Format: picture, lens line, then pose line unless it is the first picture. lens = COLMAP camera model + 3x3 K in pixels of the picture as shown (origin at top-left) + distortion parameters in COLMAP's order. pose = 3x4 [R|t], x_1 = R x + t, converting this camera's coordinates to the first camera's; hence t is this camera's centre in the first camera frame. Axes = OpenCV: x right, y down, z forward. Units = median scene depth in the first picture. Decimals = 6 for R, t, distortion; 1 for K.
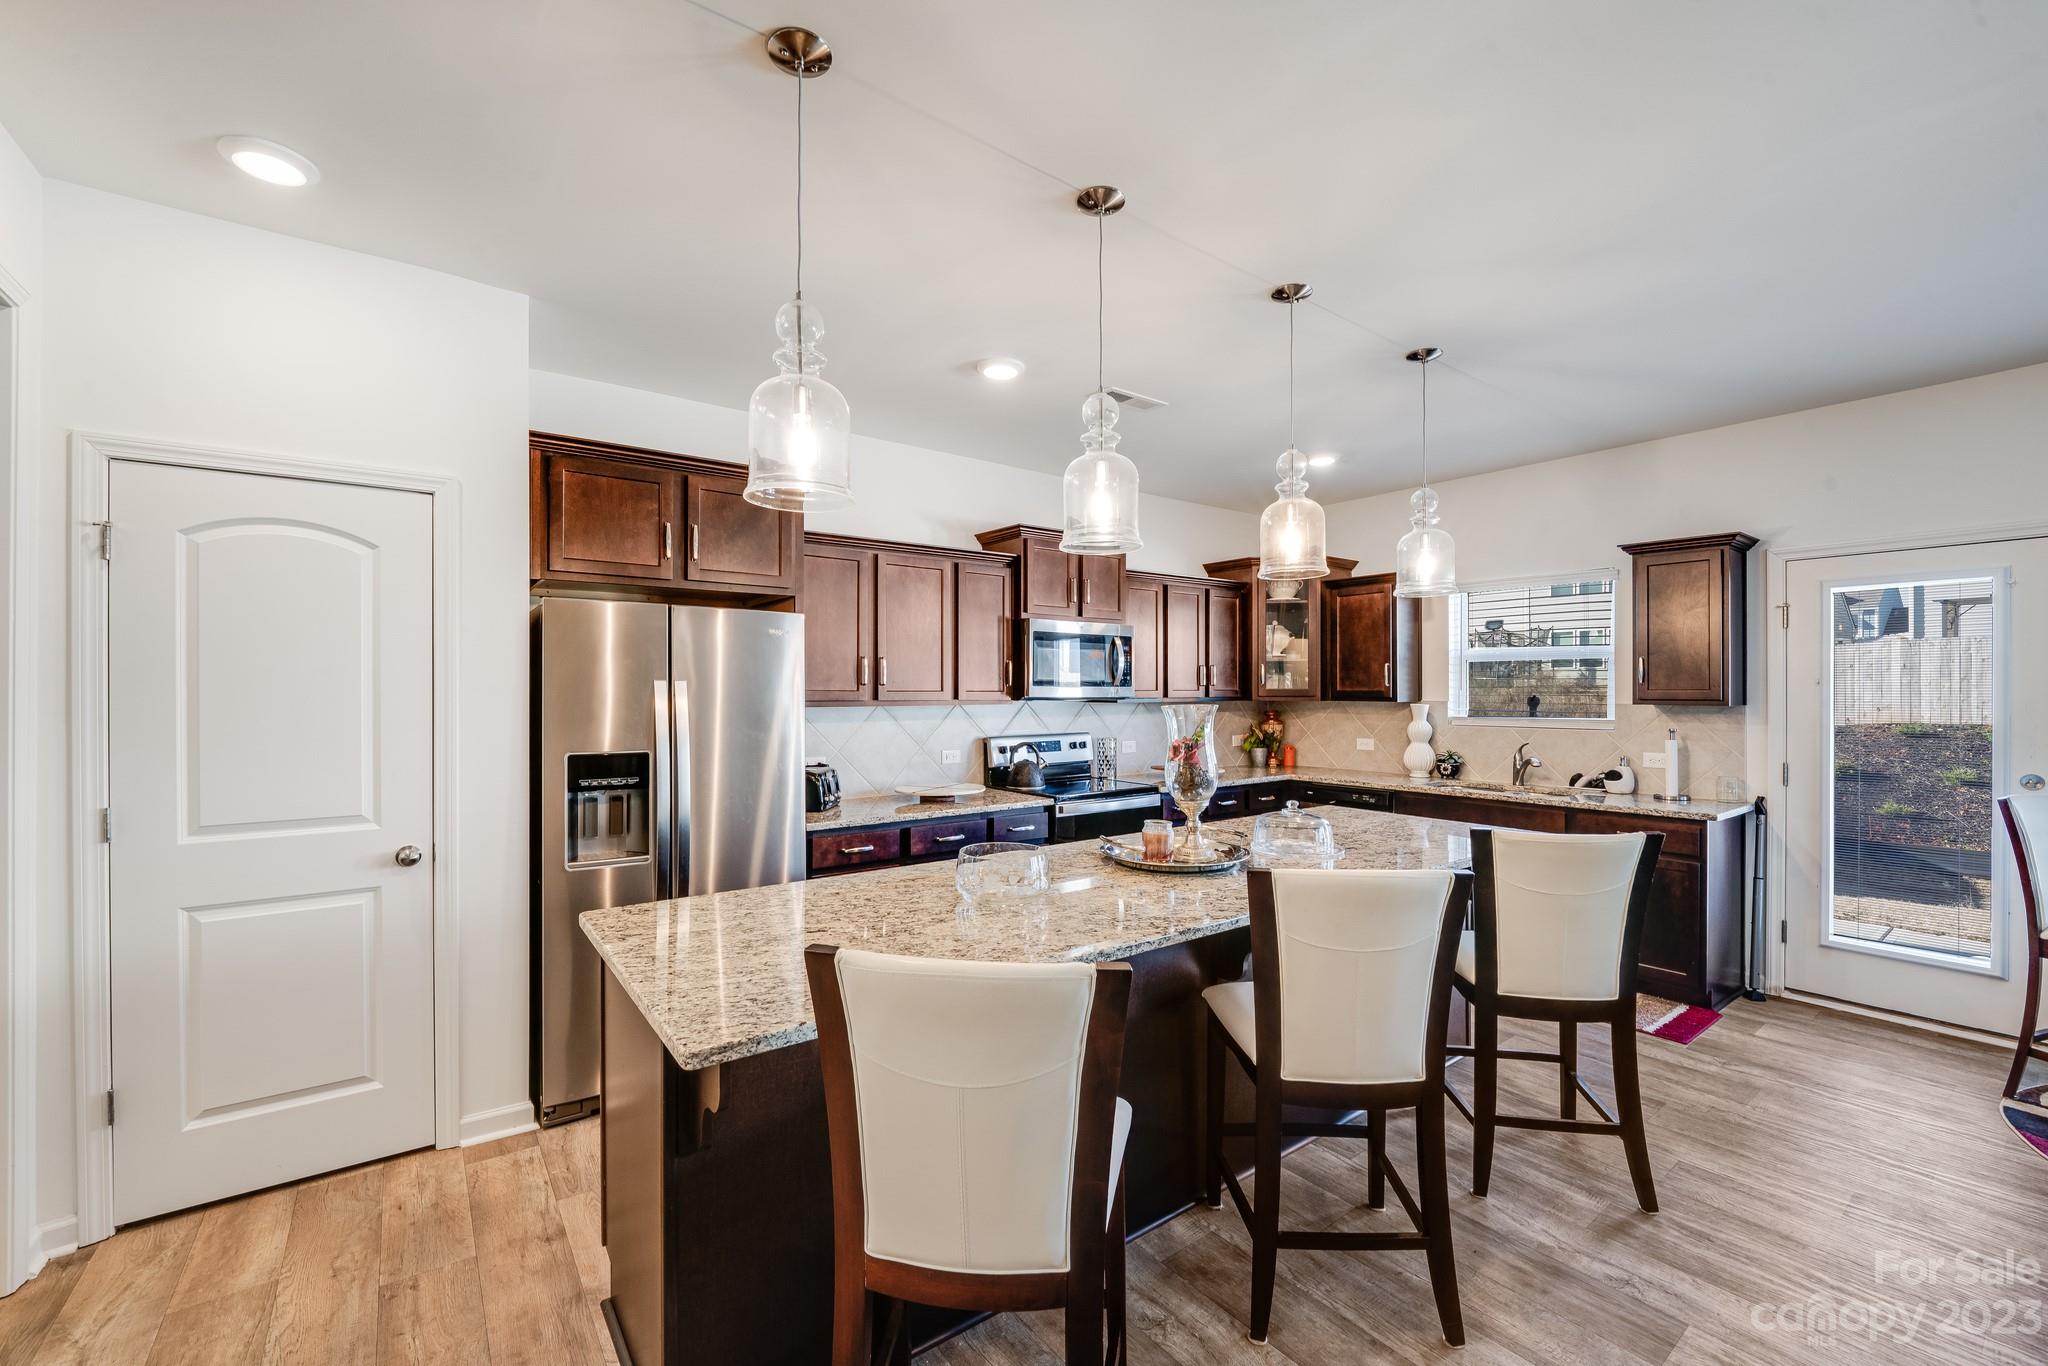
lens RADIAL K [[835.1, 0, 1024.0], [0, 835.1, 683.0], [0, 0, 1]] dist [-0.002382, -0.000057]
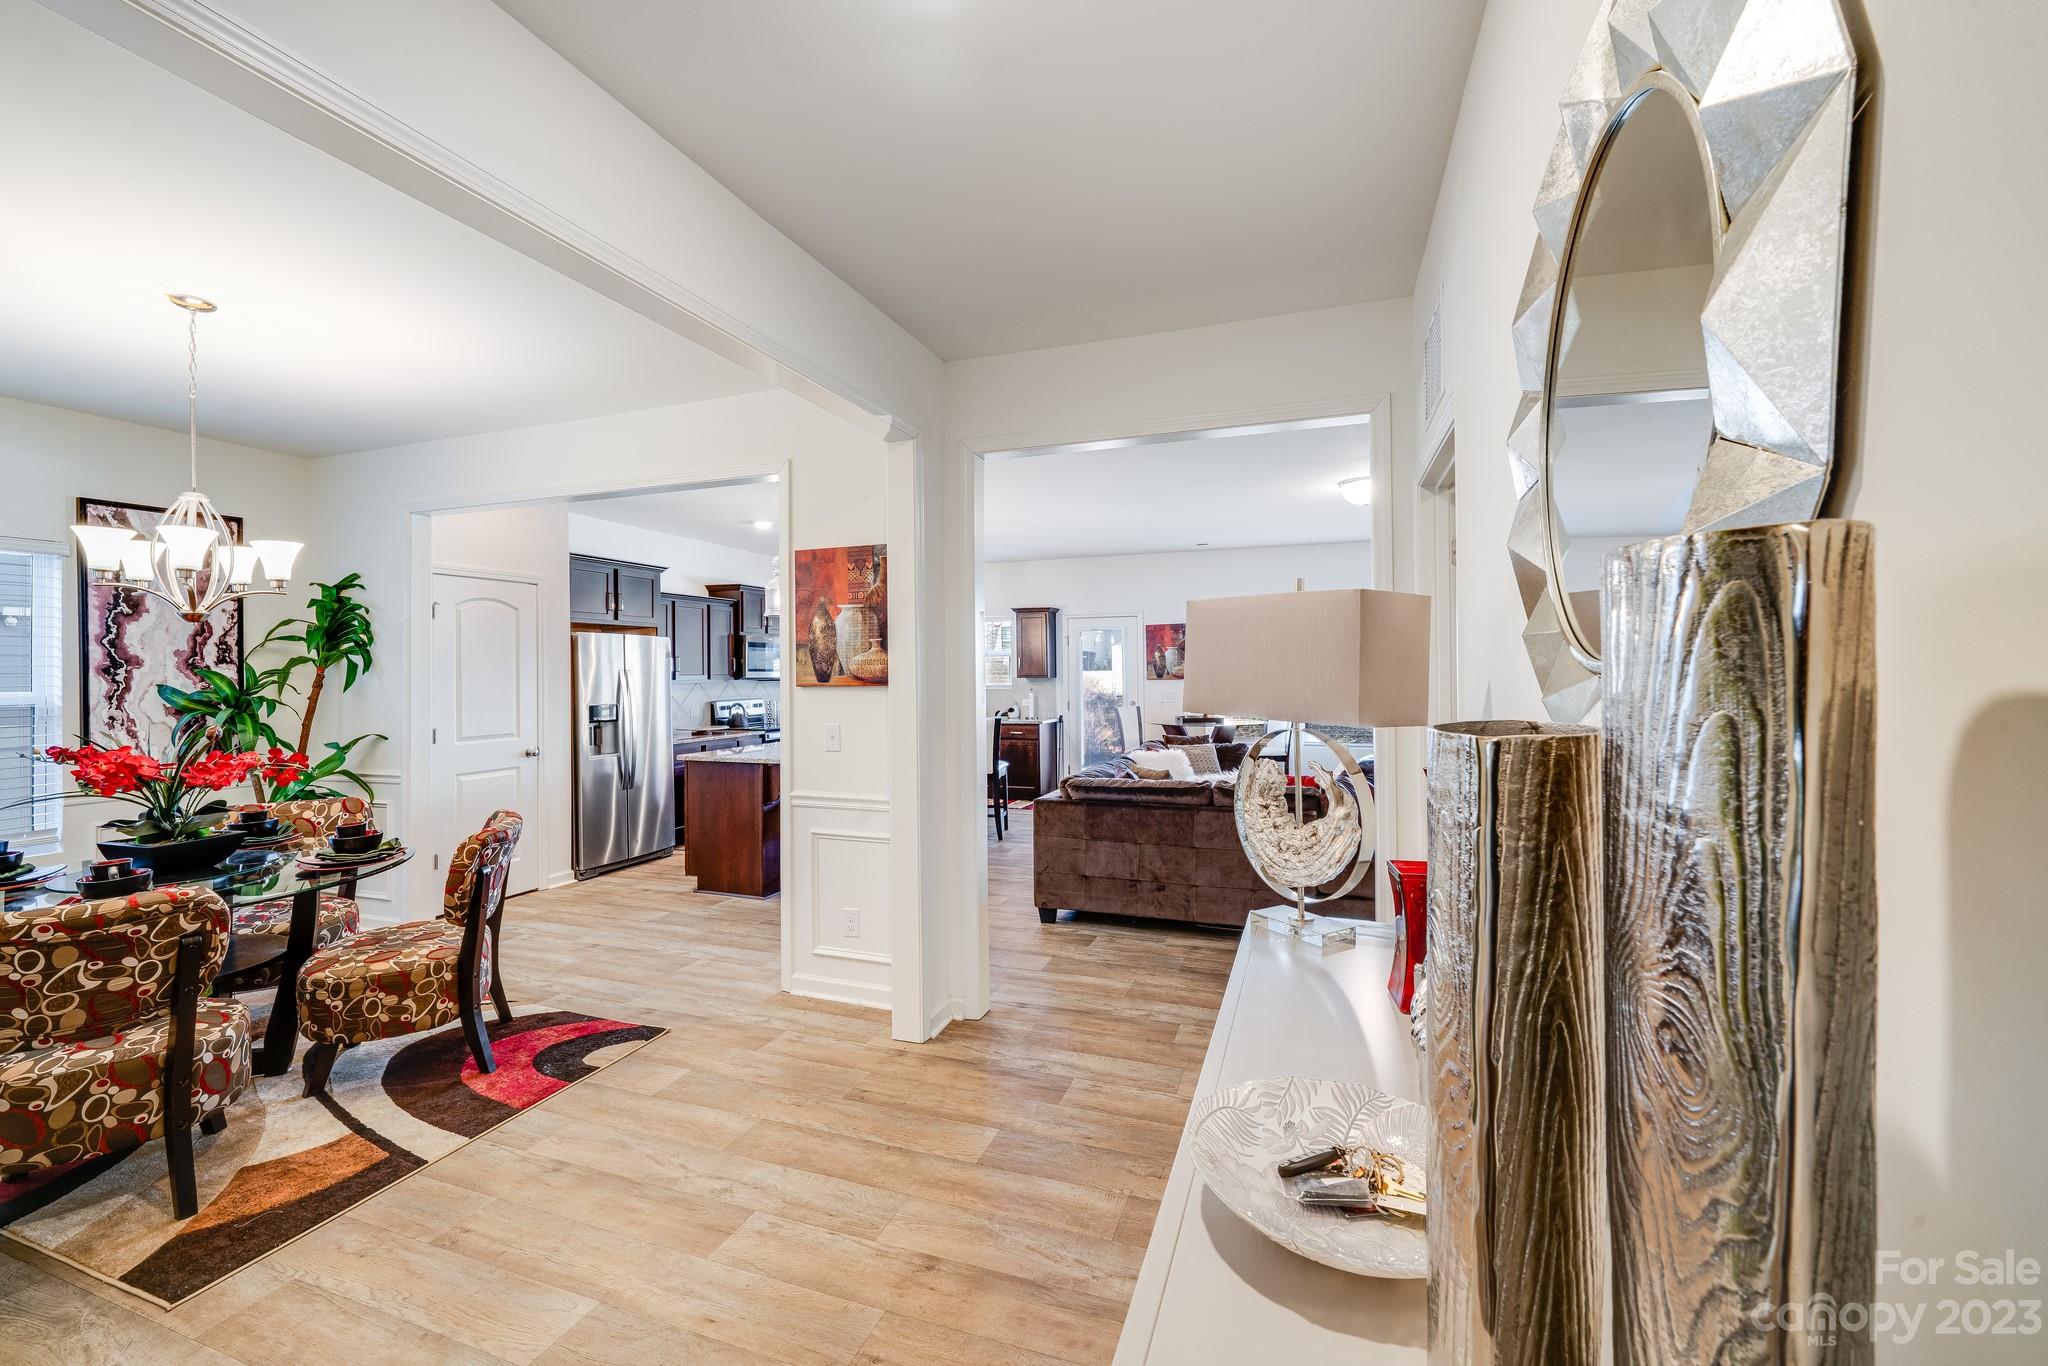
lens RADIAL K [[846.0, 0, 1013.6], [0, 846.0, 667.4], [0, 0, 1]] dist [-0.010675, -0.000710]
pose [[0.838662, -0.005092, 0.544628, -0.510253], [0.004527, 0.999987, 0.002379, -0.007421], [-0.544633, 0.000471, 0.838674, -0.882857]]
